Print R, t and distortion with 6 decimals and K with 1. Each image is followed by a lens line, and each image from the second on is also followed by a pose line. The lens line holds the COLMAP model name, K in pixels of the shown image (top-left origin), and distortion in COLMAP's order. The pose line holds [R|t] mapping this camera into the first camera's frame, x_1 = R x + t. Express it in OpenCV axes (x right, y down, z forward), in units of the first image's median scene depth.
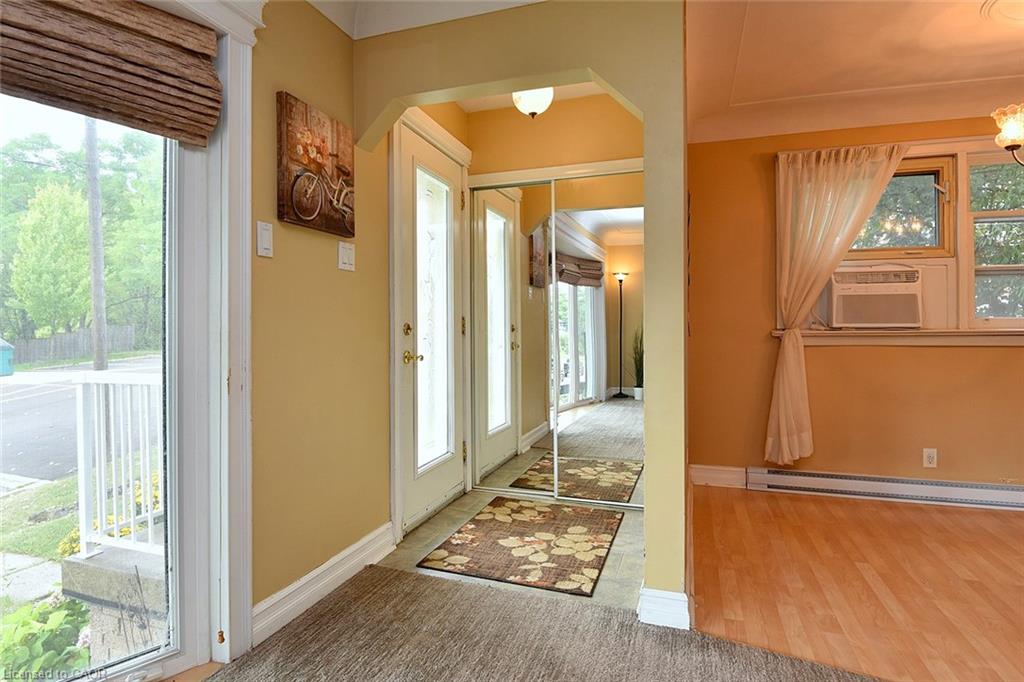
lens RADIAL K [[569.8, 0, 511.7], [0, 569.8, 331.0], [0, 0, 1]] dist [-0.009407, -0.005842]
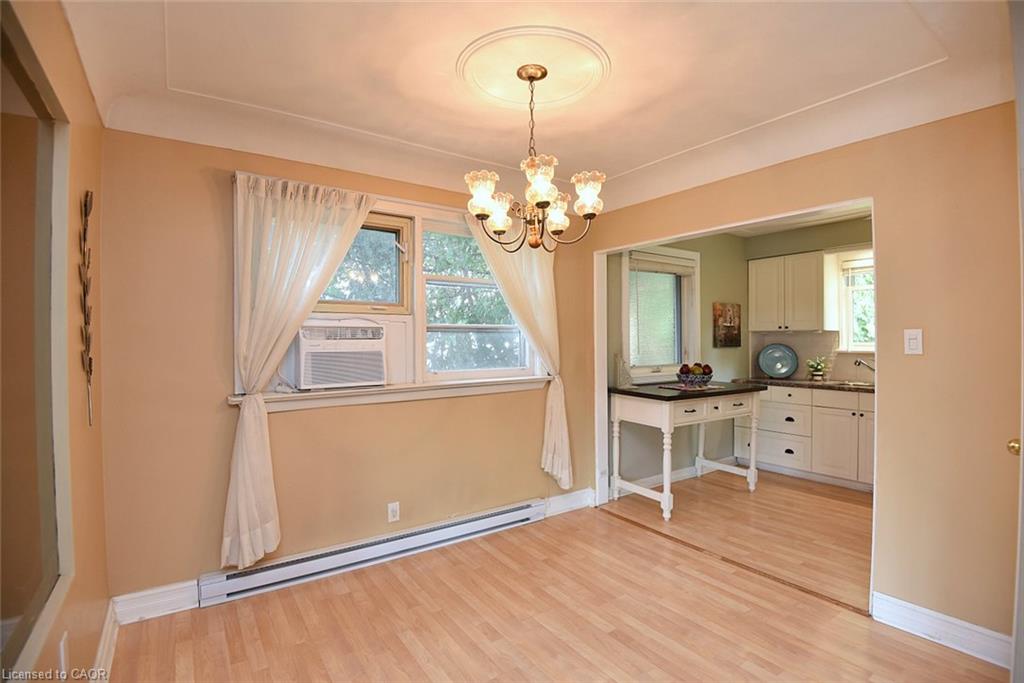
lens RADIAL K [[480.2, 0, 508.0], [0, 480.2, 339.6], [0, 0, 1]] dist [-0.043150, -0.003070]
pose [[0.609306, 0.003219, 0.792928, 0.187229], [0.007684, 0.999921, -0.009964, -0.074203], [-0.792898, 0.012163, 0.609233, 0.314415]]
